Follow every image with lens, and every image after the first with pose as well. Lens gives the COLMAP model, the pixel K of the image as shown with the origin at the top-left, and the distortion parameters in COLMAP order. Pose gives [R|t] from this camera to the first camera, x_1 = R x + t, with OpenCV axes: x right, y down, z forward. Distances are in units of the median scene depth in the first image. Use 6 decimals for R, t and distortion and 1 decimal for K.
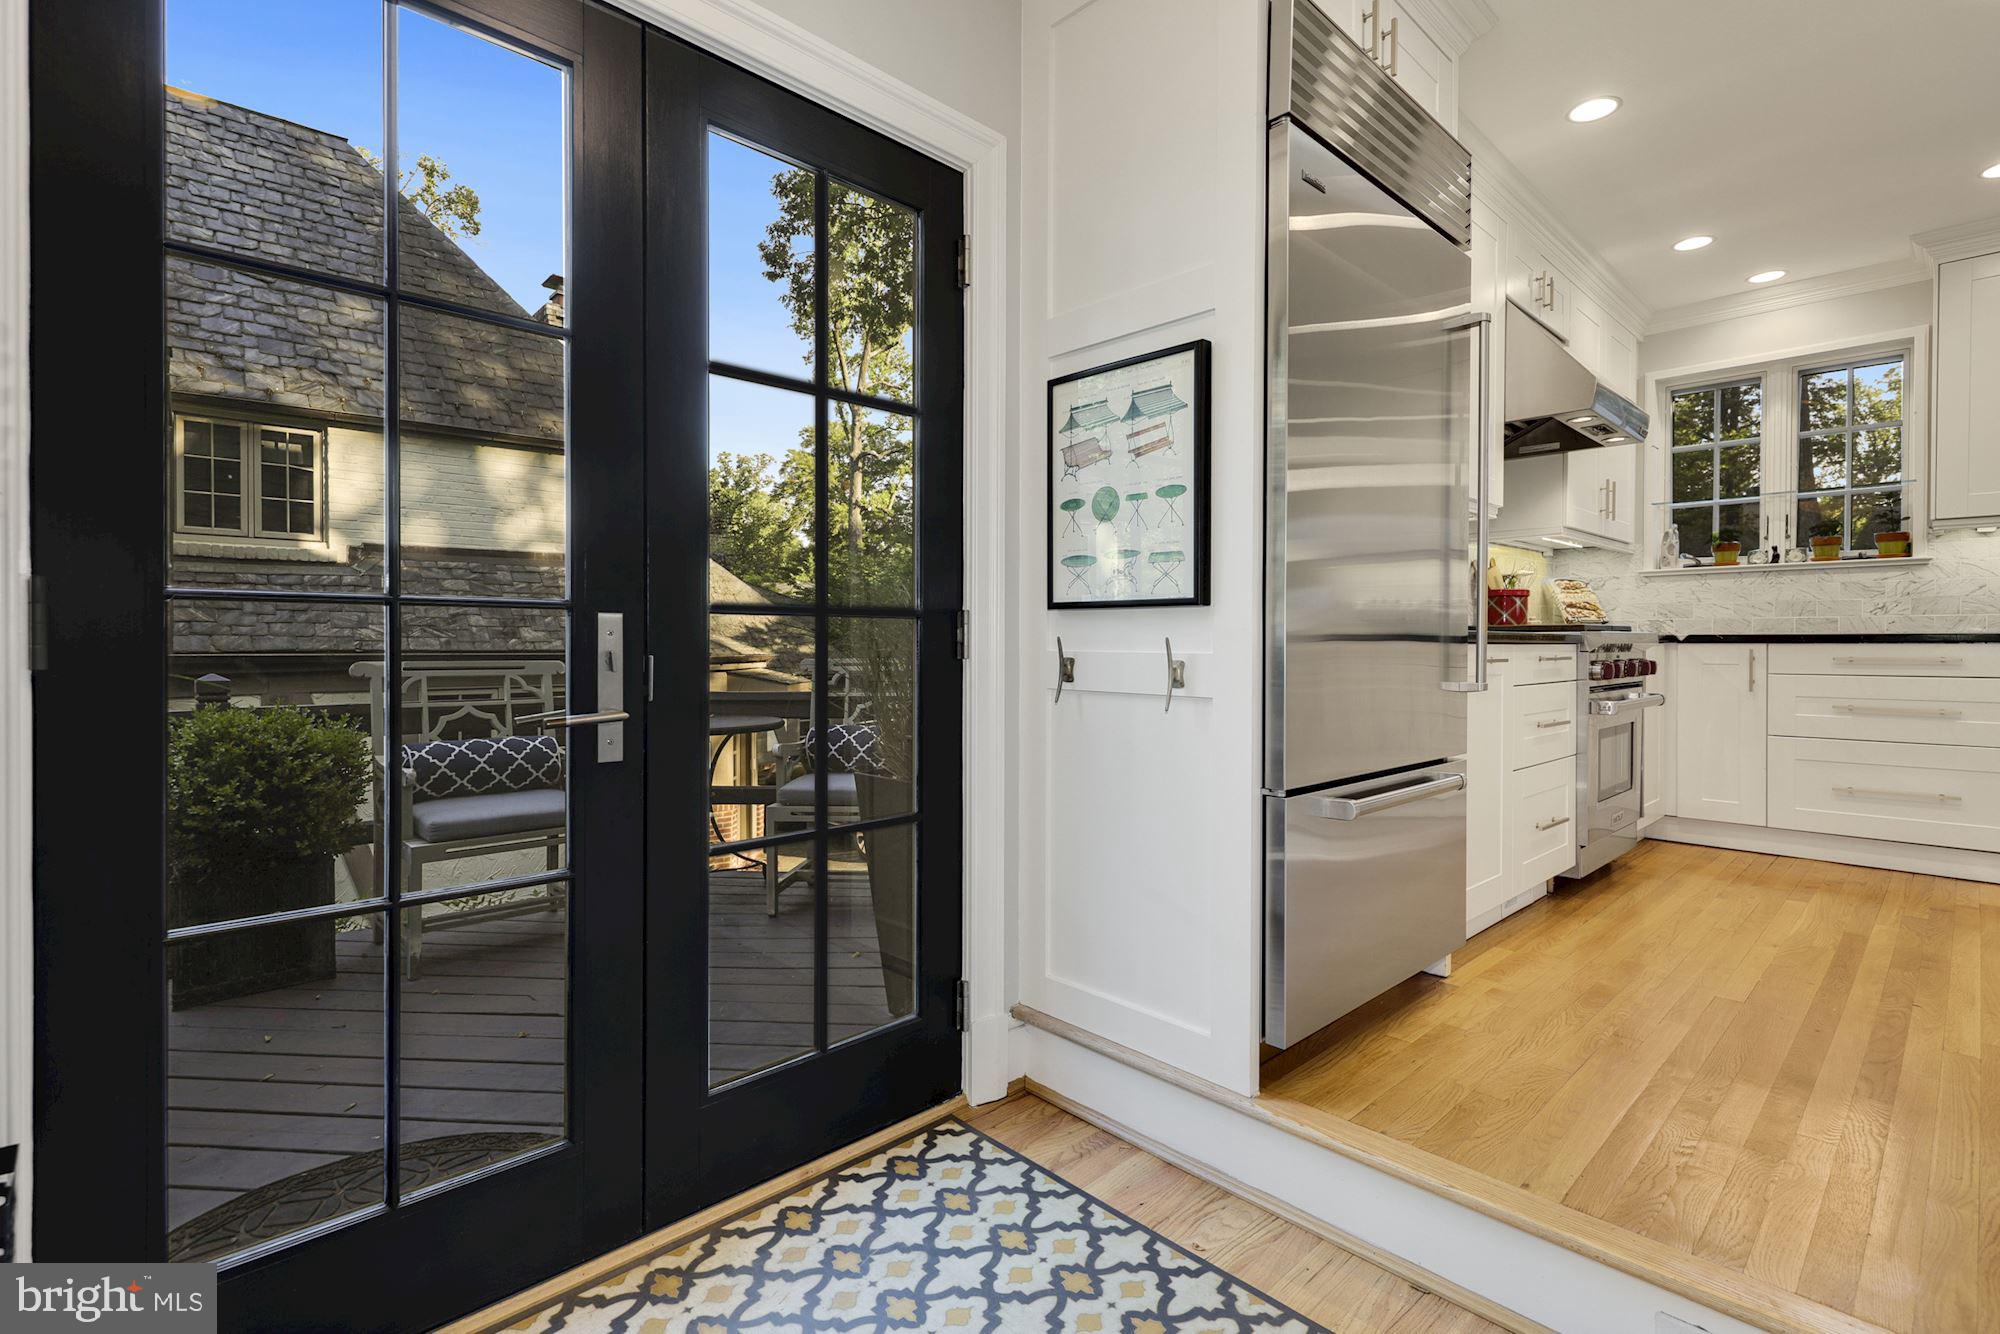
lens RADIAL K [[929.6, 0, 1036.8], [0, 929.6, 635.9], [0, 0, 1]] dist [0.020244, -0.013172]
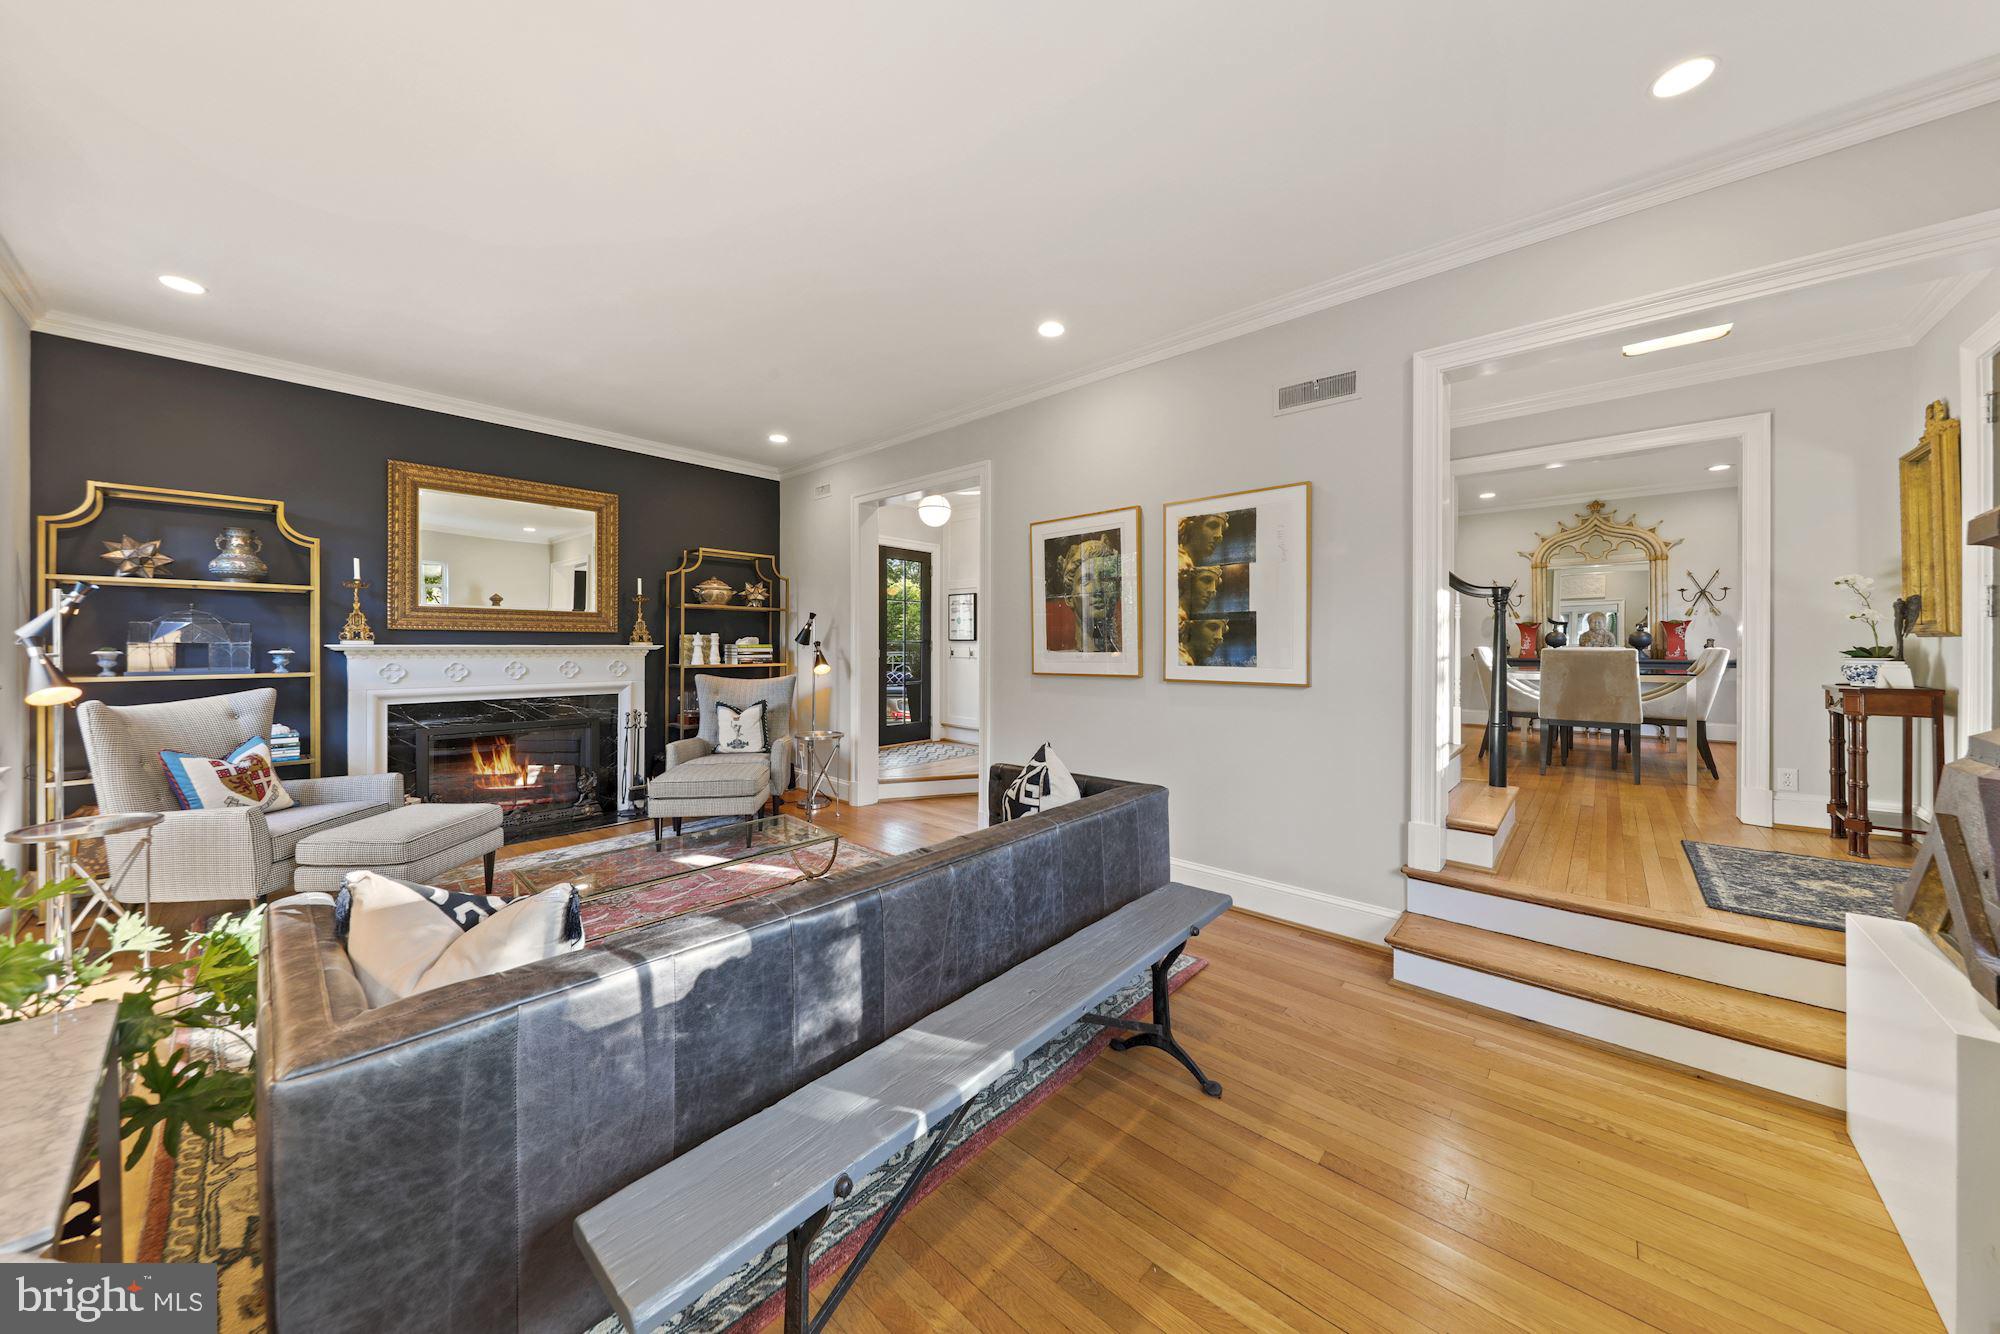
lens RADIAL K [[669.2, 0, 1005.3], [0, 669.2, 642.1], [0, 0, 1]] dist [-0.000974, -0.000113]
pose [[0.997832, -0.001614, 0.065798, 0.043956], [0.001457, 0.999996, 0.002431, -0.016991], [-0.065802, -0.002330, 0.997830, -1.387813]]
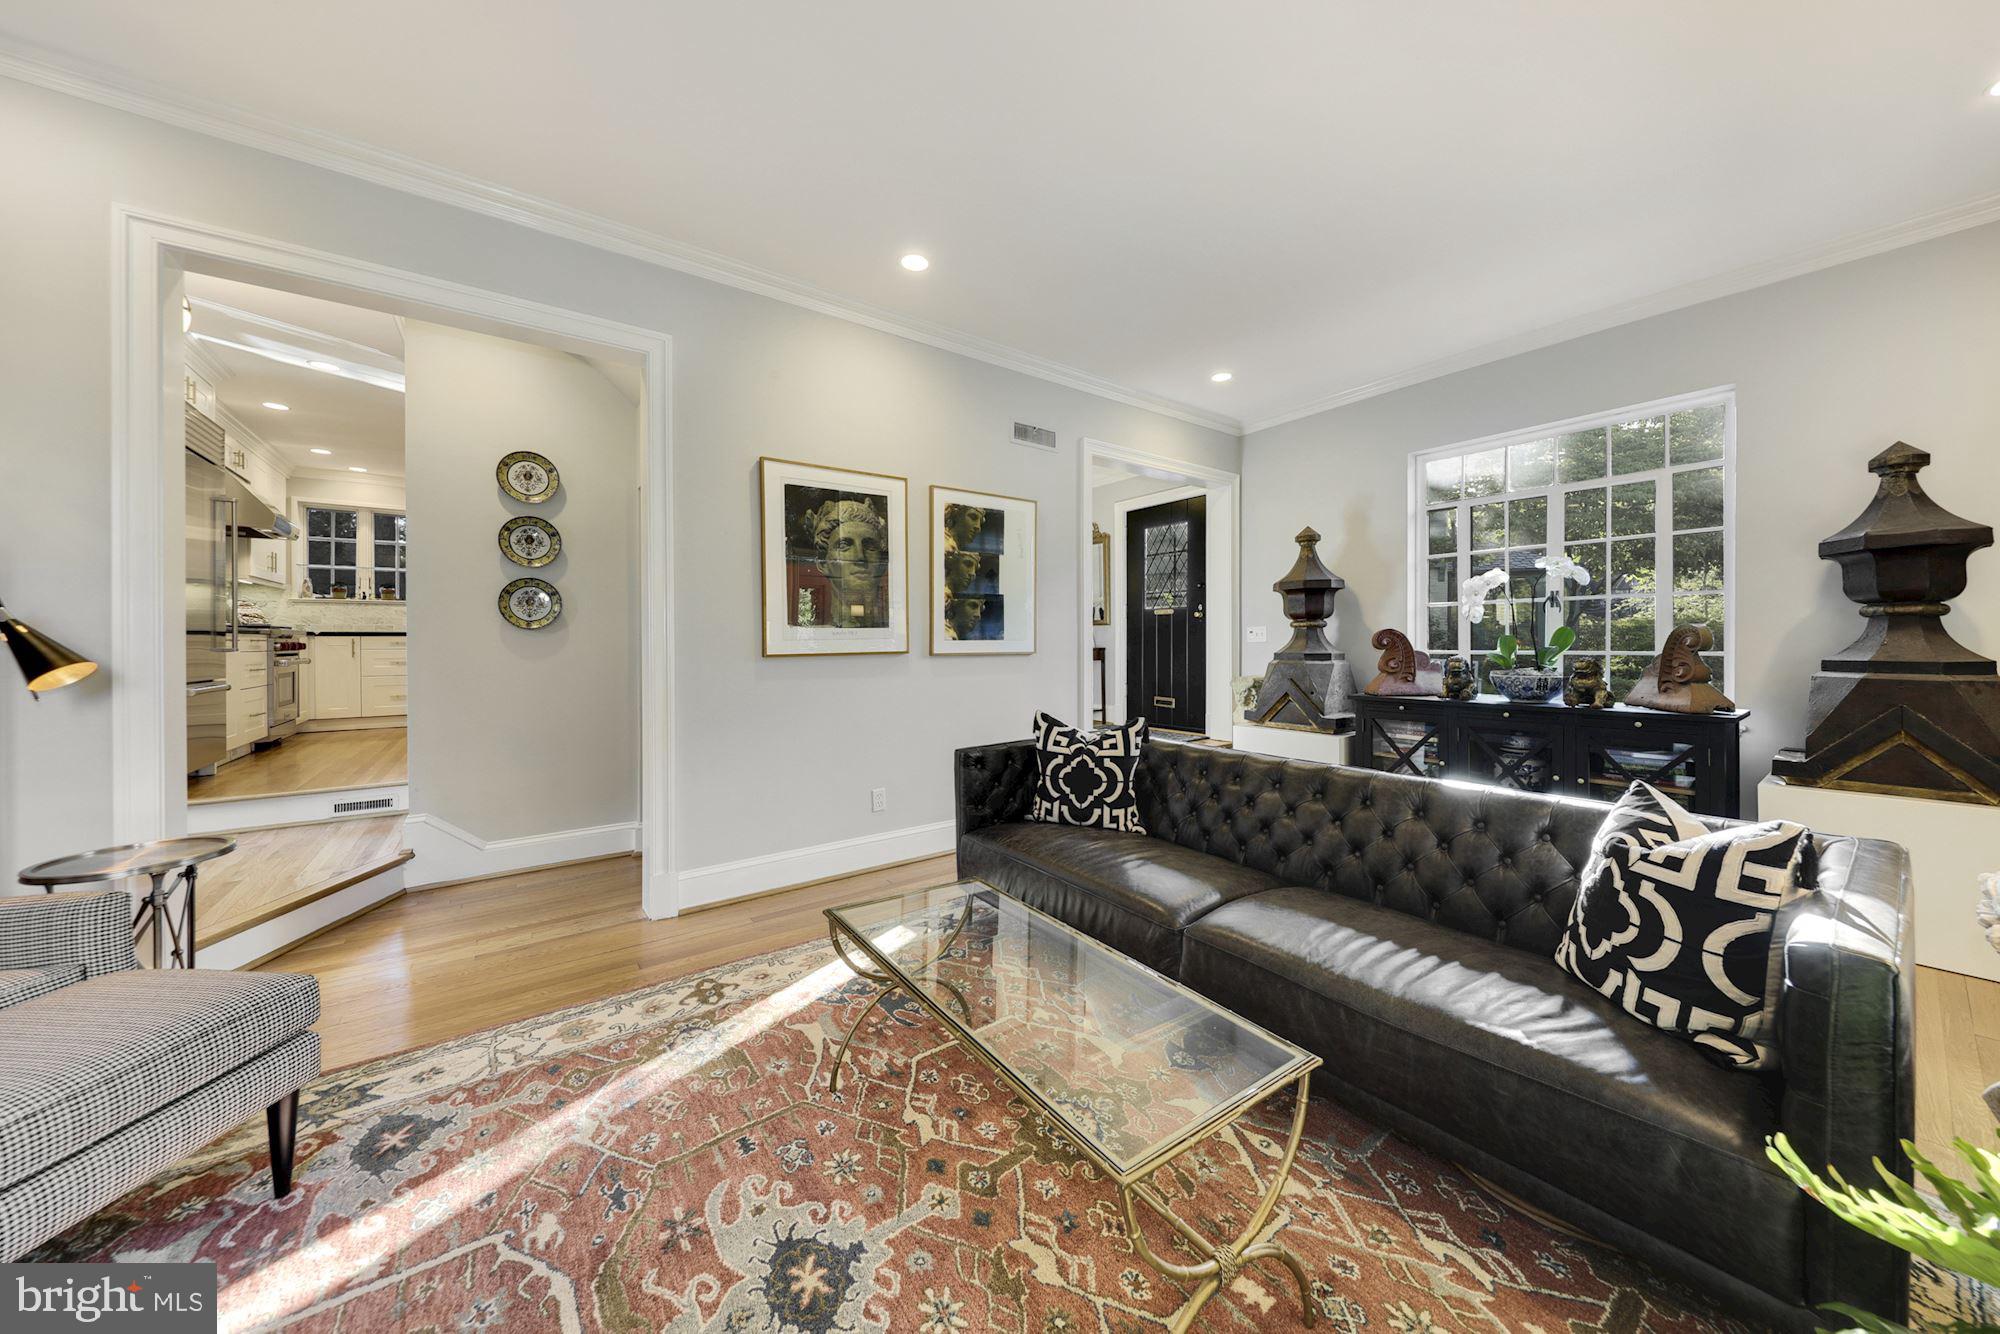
lens RADIAL K [[669.2, 0, 1005.3], [0, 669.2, 642.1], [0, 0, 1]] dist [-0.000974, -0.000113]
pose [[0.138309, -0.004412, 0.990379, -0.586117], [-0.000773, 0.999989, 0.004563, 0.014246], [-0.990389, -0.001397, 0.138304, -0.742516]]
